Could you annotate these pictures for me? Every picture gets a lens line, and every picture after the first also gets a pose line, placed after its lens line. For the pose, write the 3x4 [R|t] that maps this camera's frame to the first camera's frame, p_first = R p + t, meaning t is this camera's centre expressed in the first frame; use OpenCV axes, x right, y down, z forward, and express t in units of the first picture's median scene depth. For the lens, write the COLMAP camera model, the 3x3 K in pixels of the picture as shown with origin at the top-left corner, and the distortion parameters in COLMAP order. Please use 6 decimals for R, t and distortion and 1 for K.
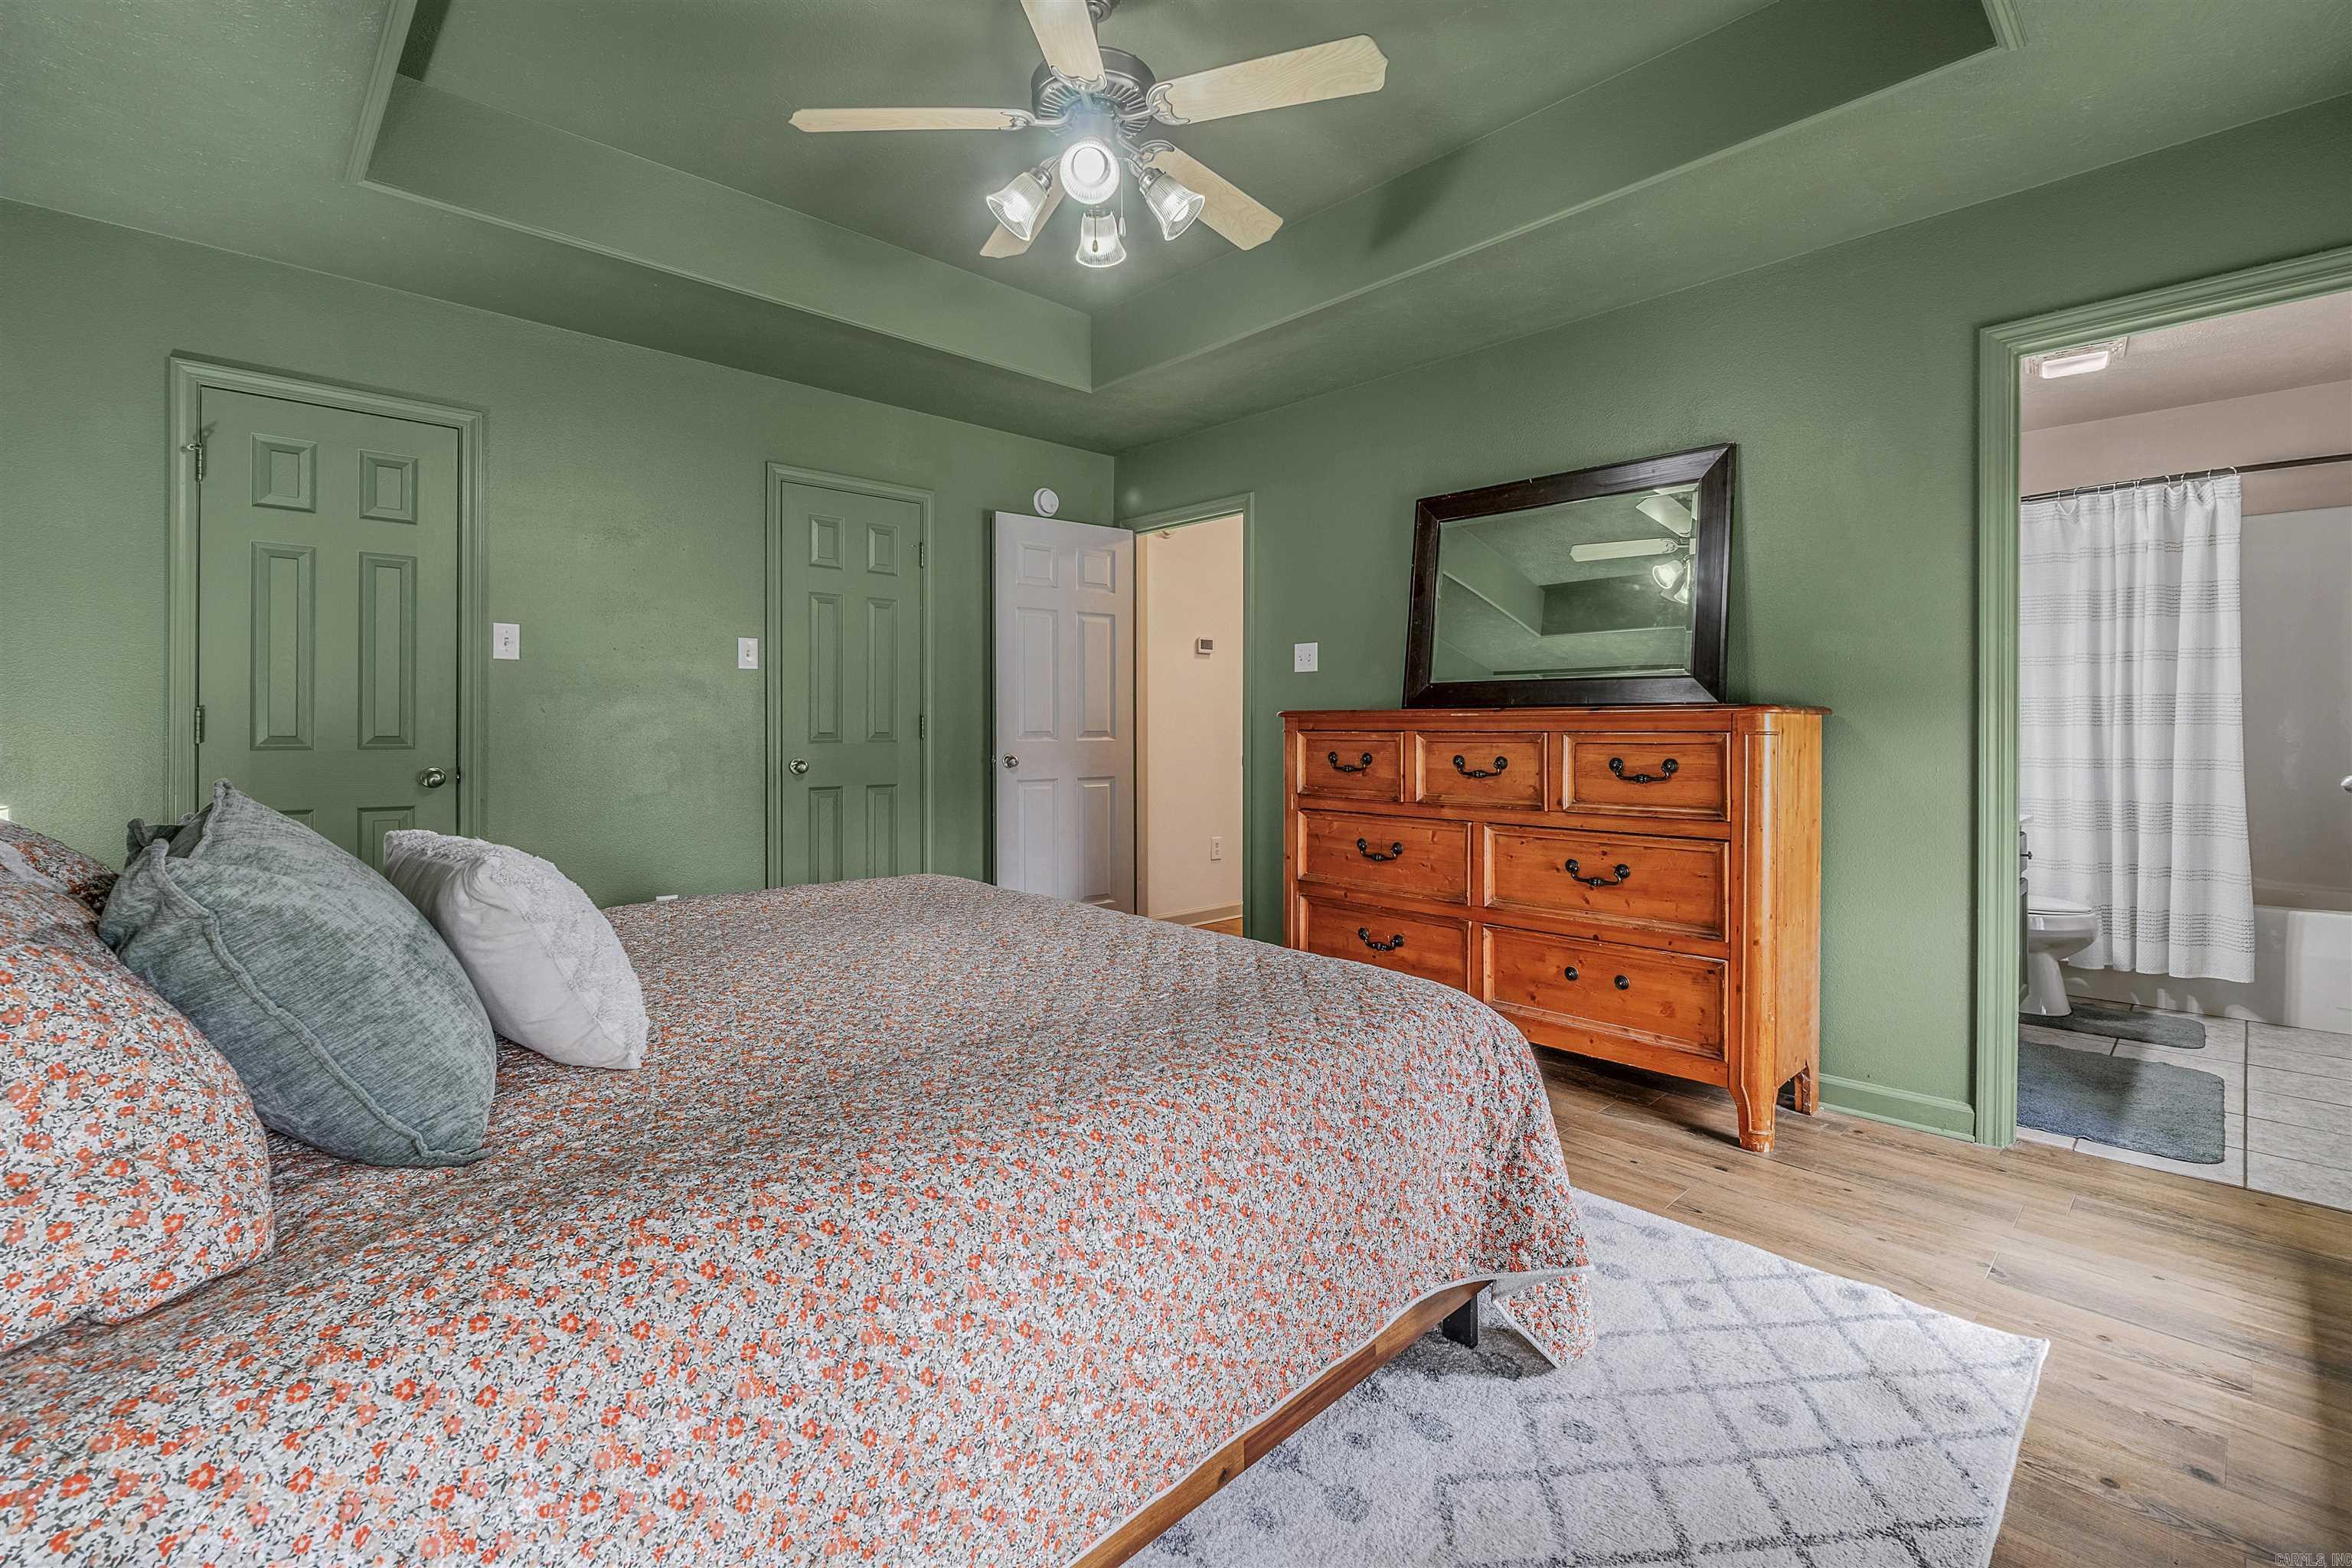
lens RADIAL K [[1020.3, 0, 1174.4], [0, 1020.3, 735.0], [0, 0, 1]] dist [0.001044, 0.000153]
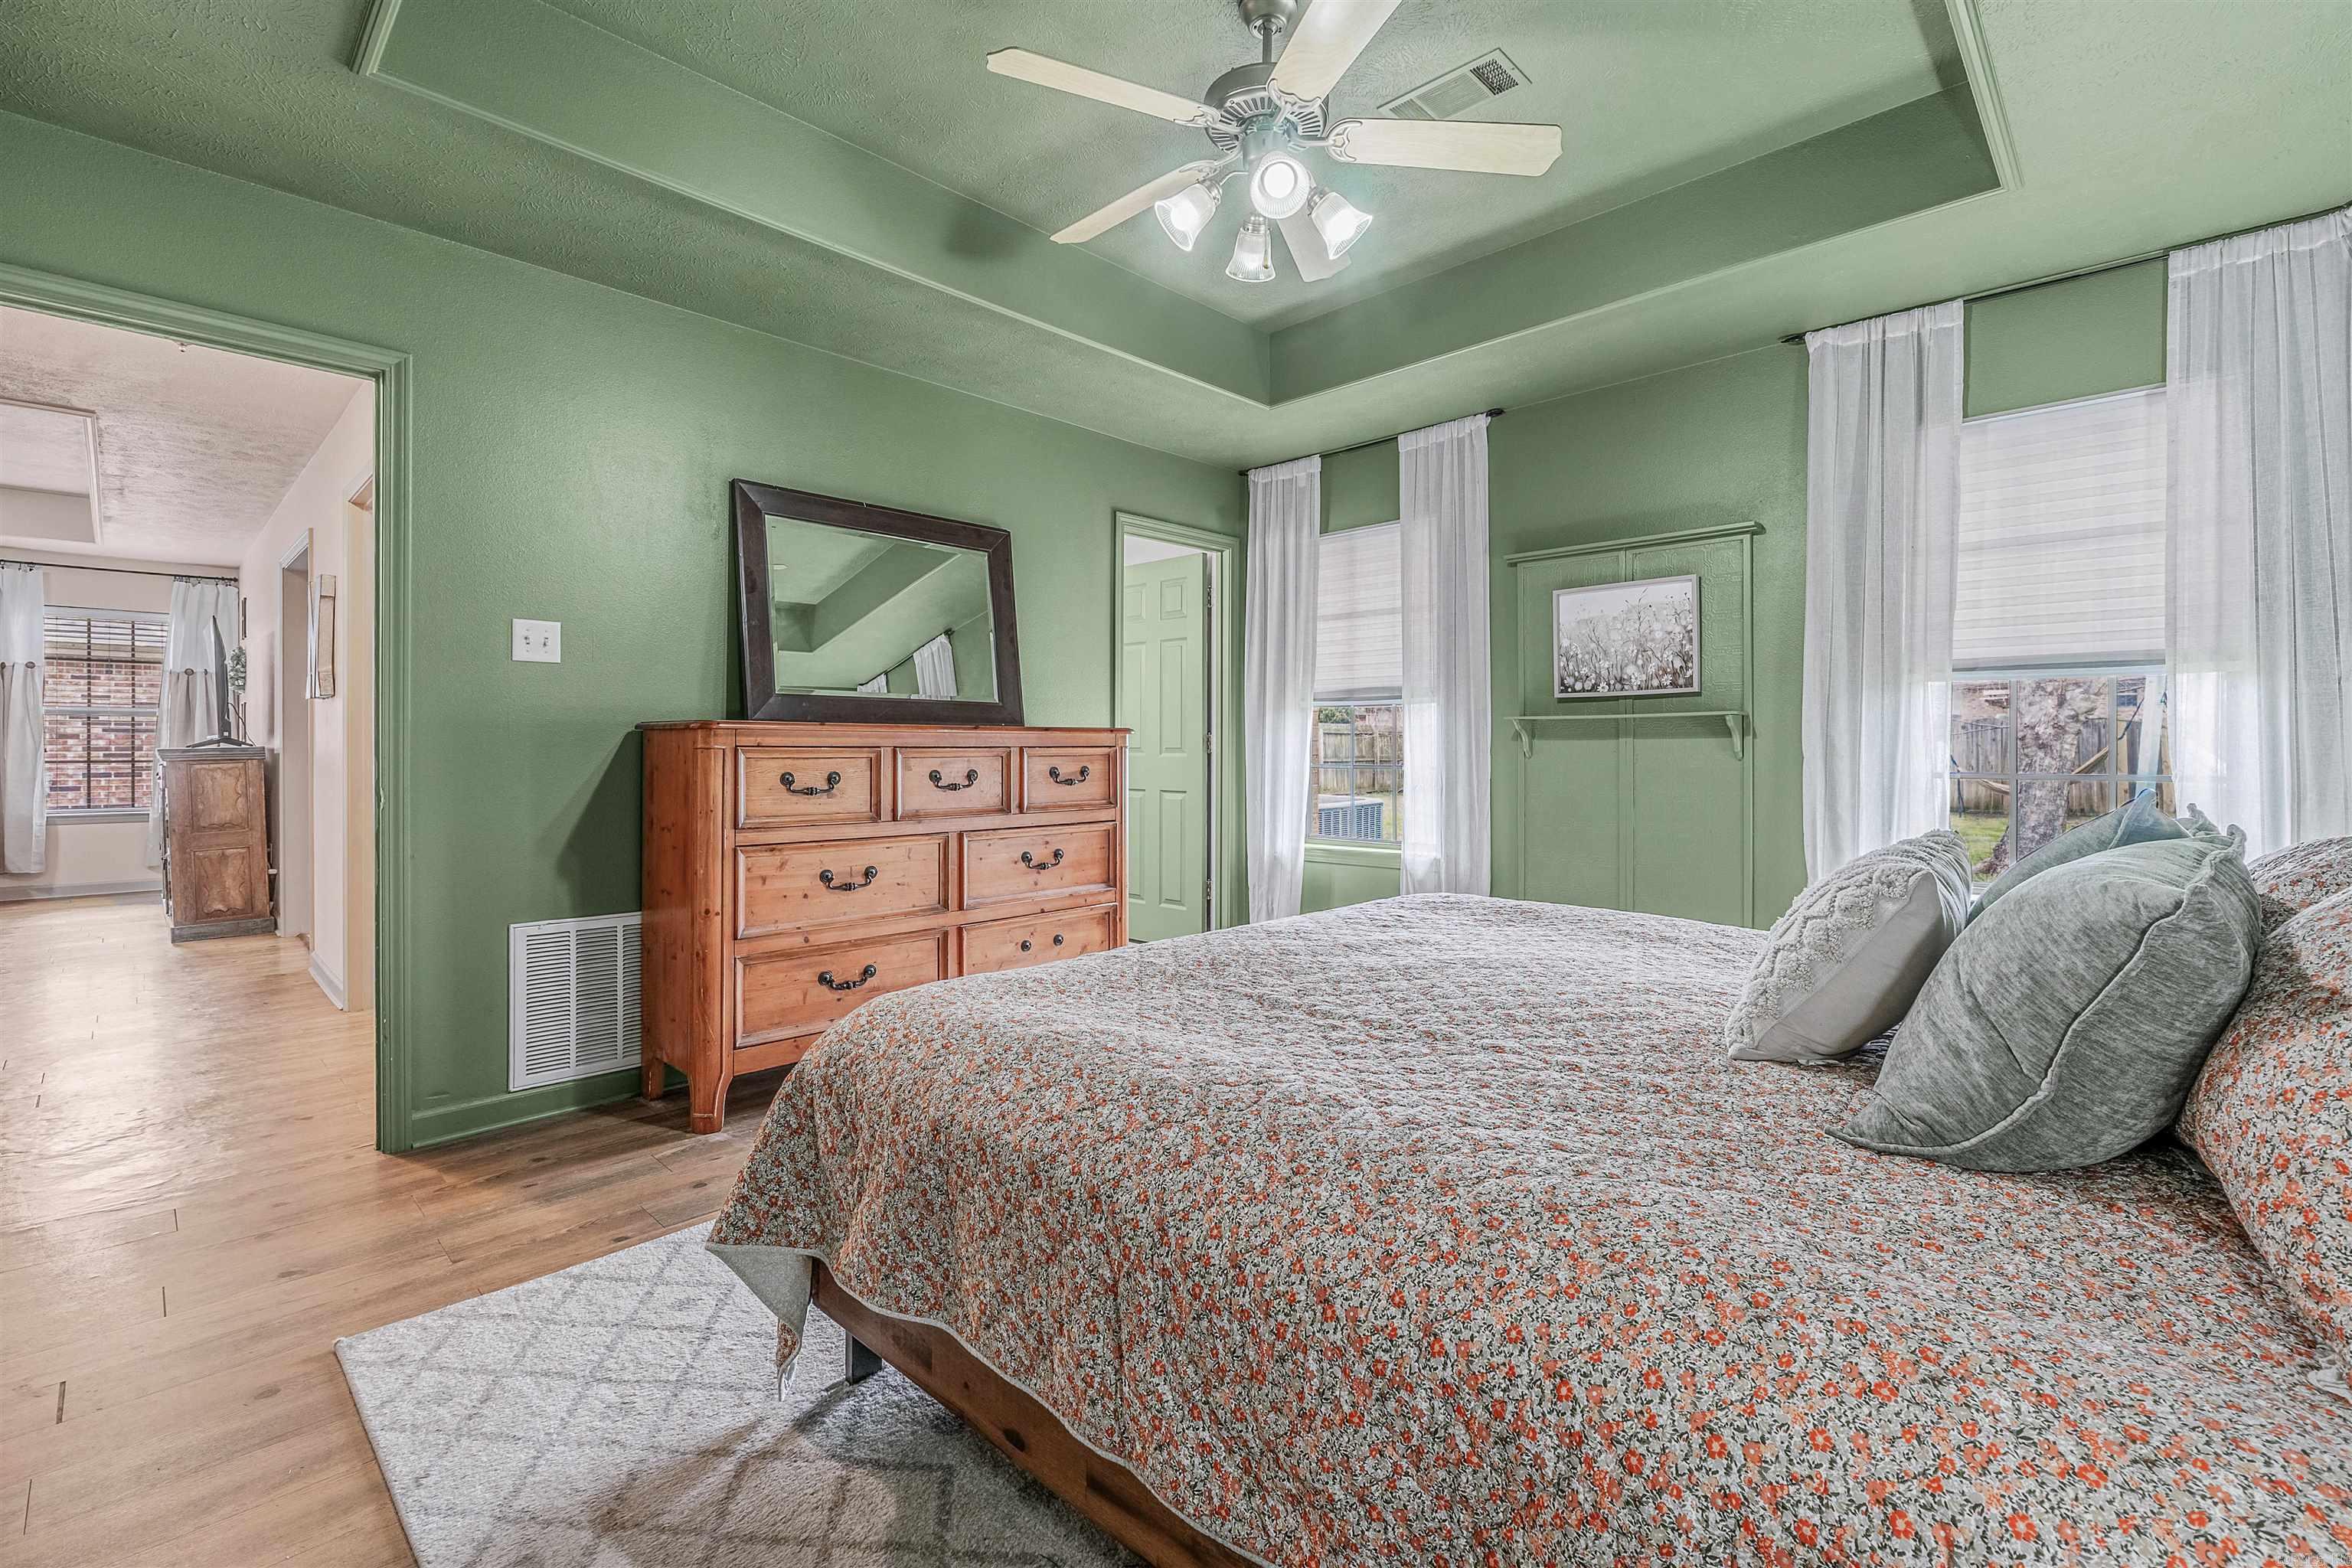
lens RADIAL K [[1011.2, 0, 1182.7], [0, 1011.2, 750.1], [0, 0, 1]] dist [0.000885, 0.000111]
pose [[-0.045022, -0.009831, 0.998938, -0.830490], [0.002280, 0.999948, 0.009944, -0.011238], [-0.998983, 0.002725, -0.044997, 0.876892]]
